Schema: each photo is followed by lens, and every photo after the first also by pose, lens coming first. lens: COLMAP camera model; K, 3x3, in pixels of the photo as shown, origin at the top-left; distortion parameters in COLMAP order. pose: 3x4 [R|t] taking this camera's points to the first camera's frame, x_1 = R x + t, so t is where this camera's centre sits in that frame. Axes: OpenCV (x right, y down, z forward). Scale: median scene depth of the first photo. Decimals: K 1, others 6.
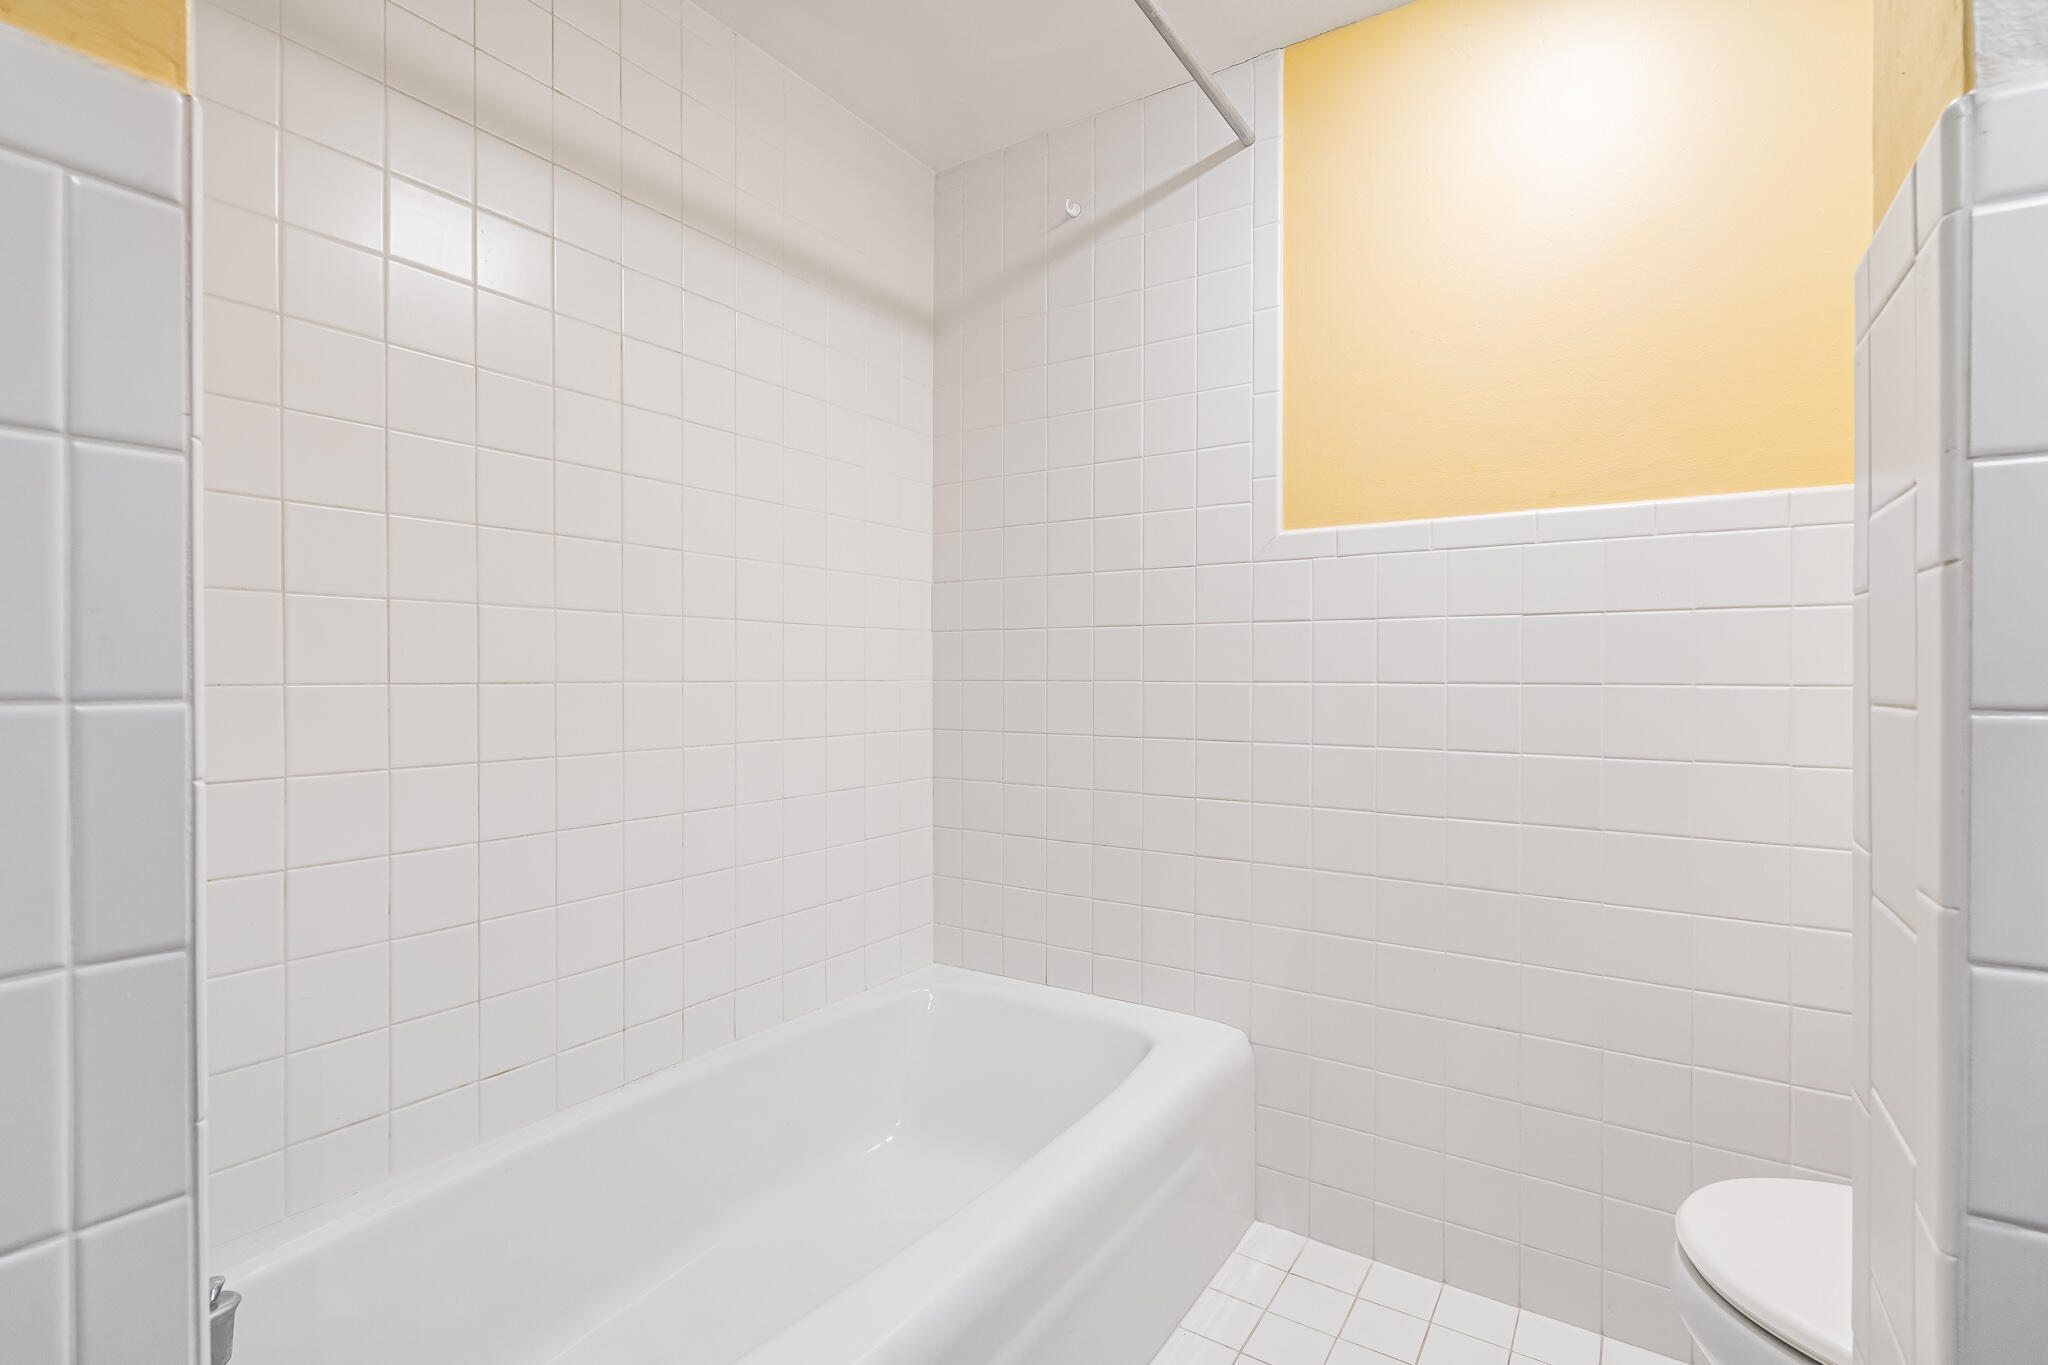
lens RADIAL K [[942.0, 0, 1032.9], [0, 942.0, 679.2], [0, 0, 1]] dist [-0.005240, 0.002148]
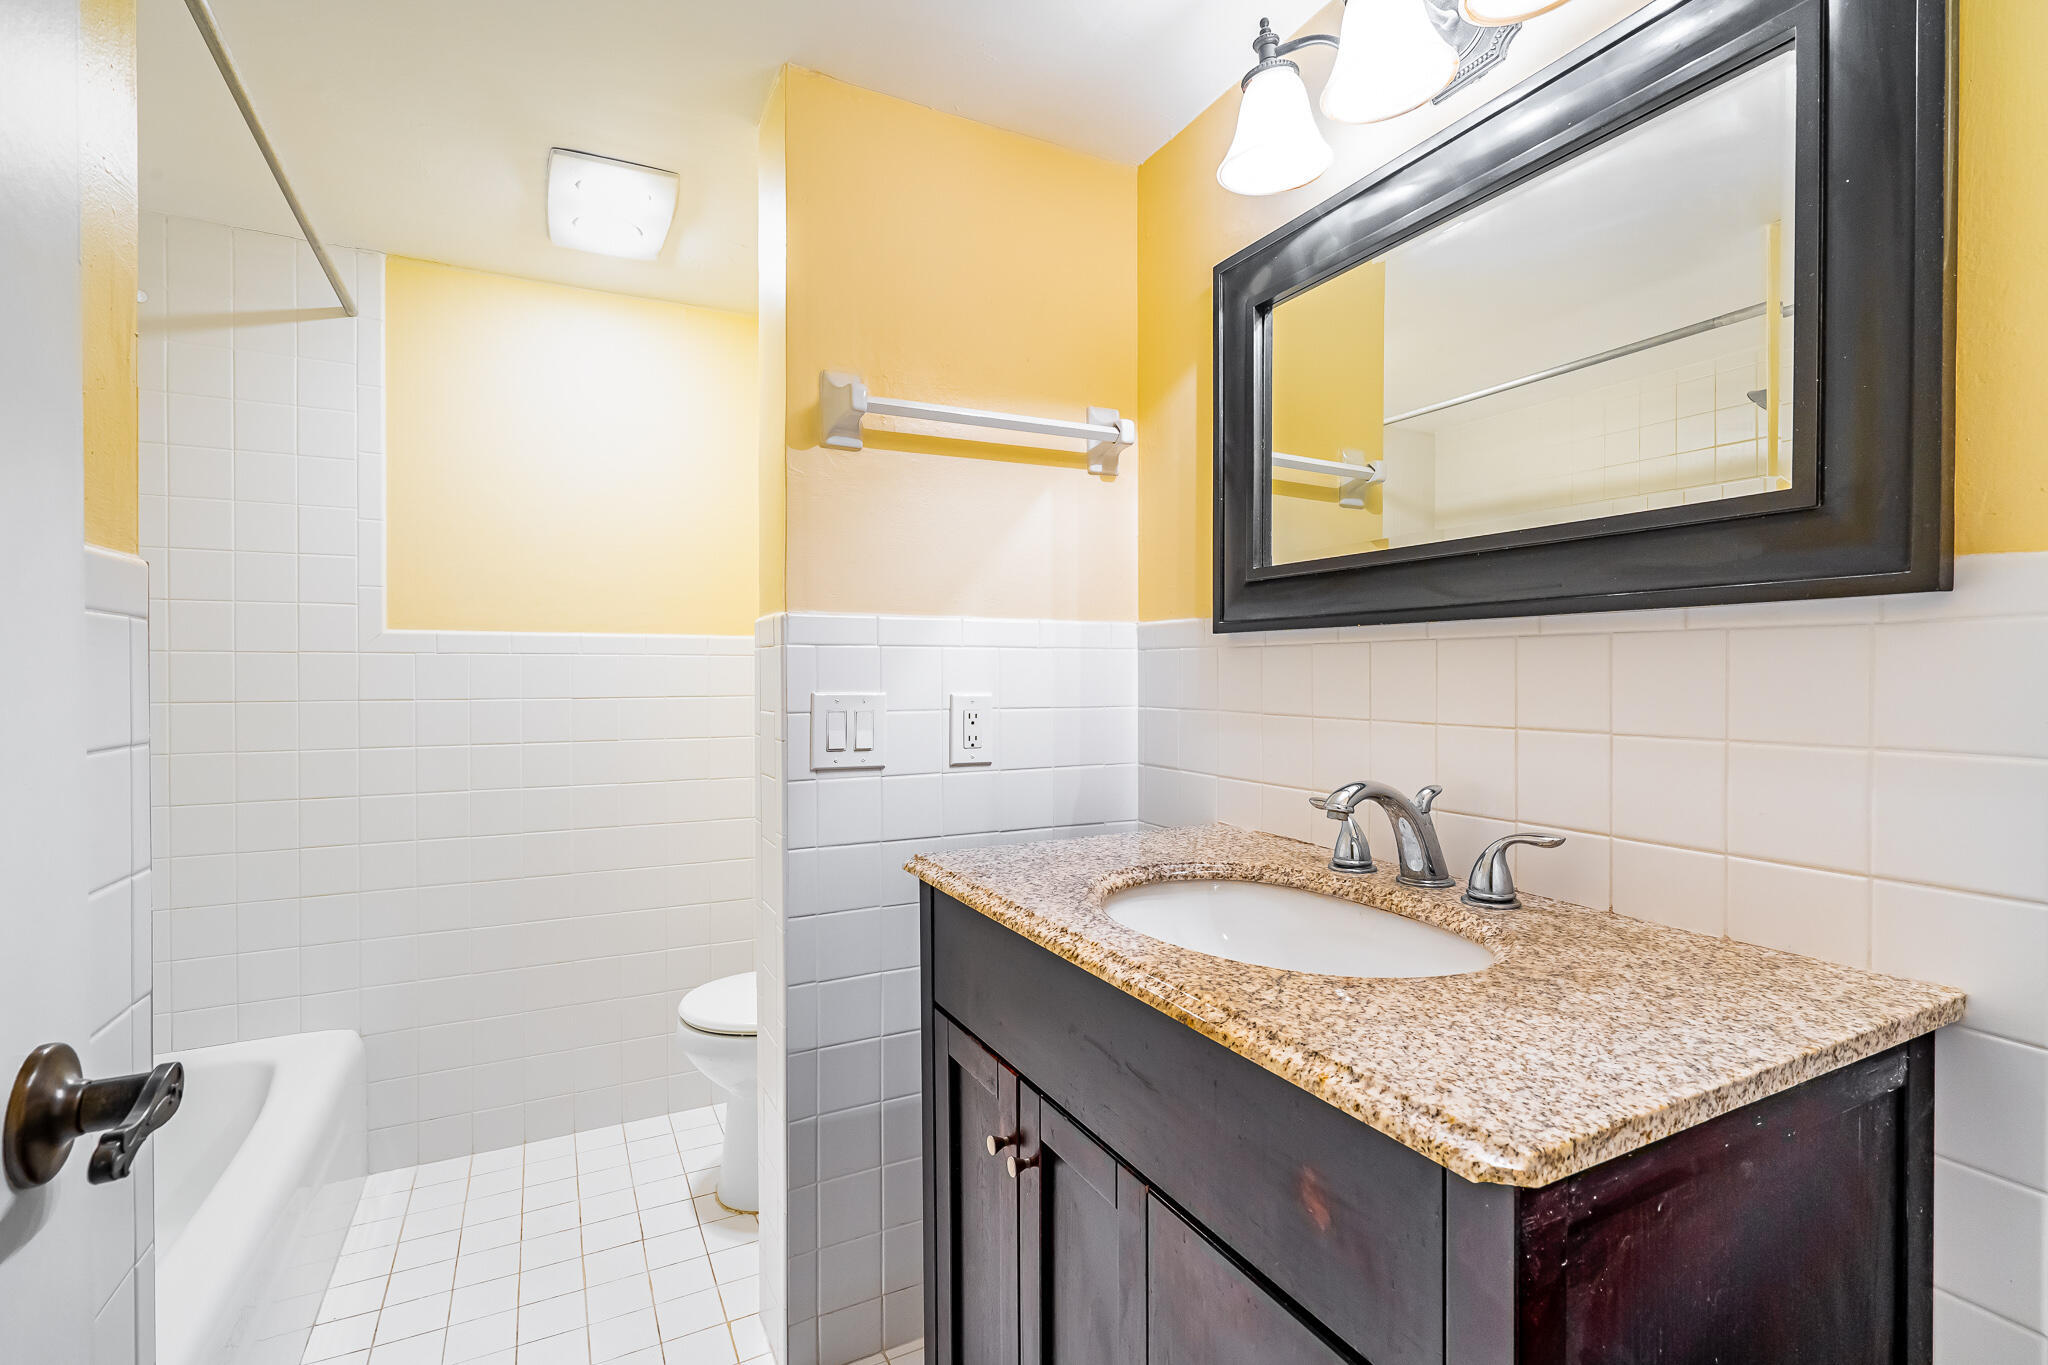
lens RADIAL K [[942.0, 0, 1028.5], [0, 942.0, 682.0], [0, 0, 1]] dist [-0.005240, 0.002148]
pose [[0.493781, -0.006782, 0.869560, -0.418787], [0.003371, 0.999977, 0.005884, -0.091064], [-0.869580, 0.000026, 0.493792, -0.395366]]
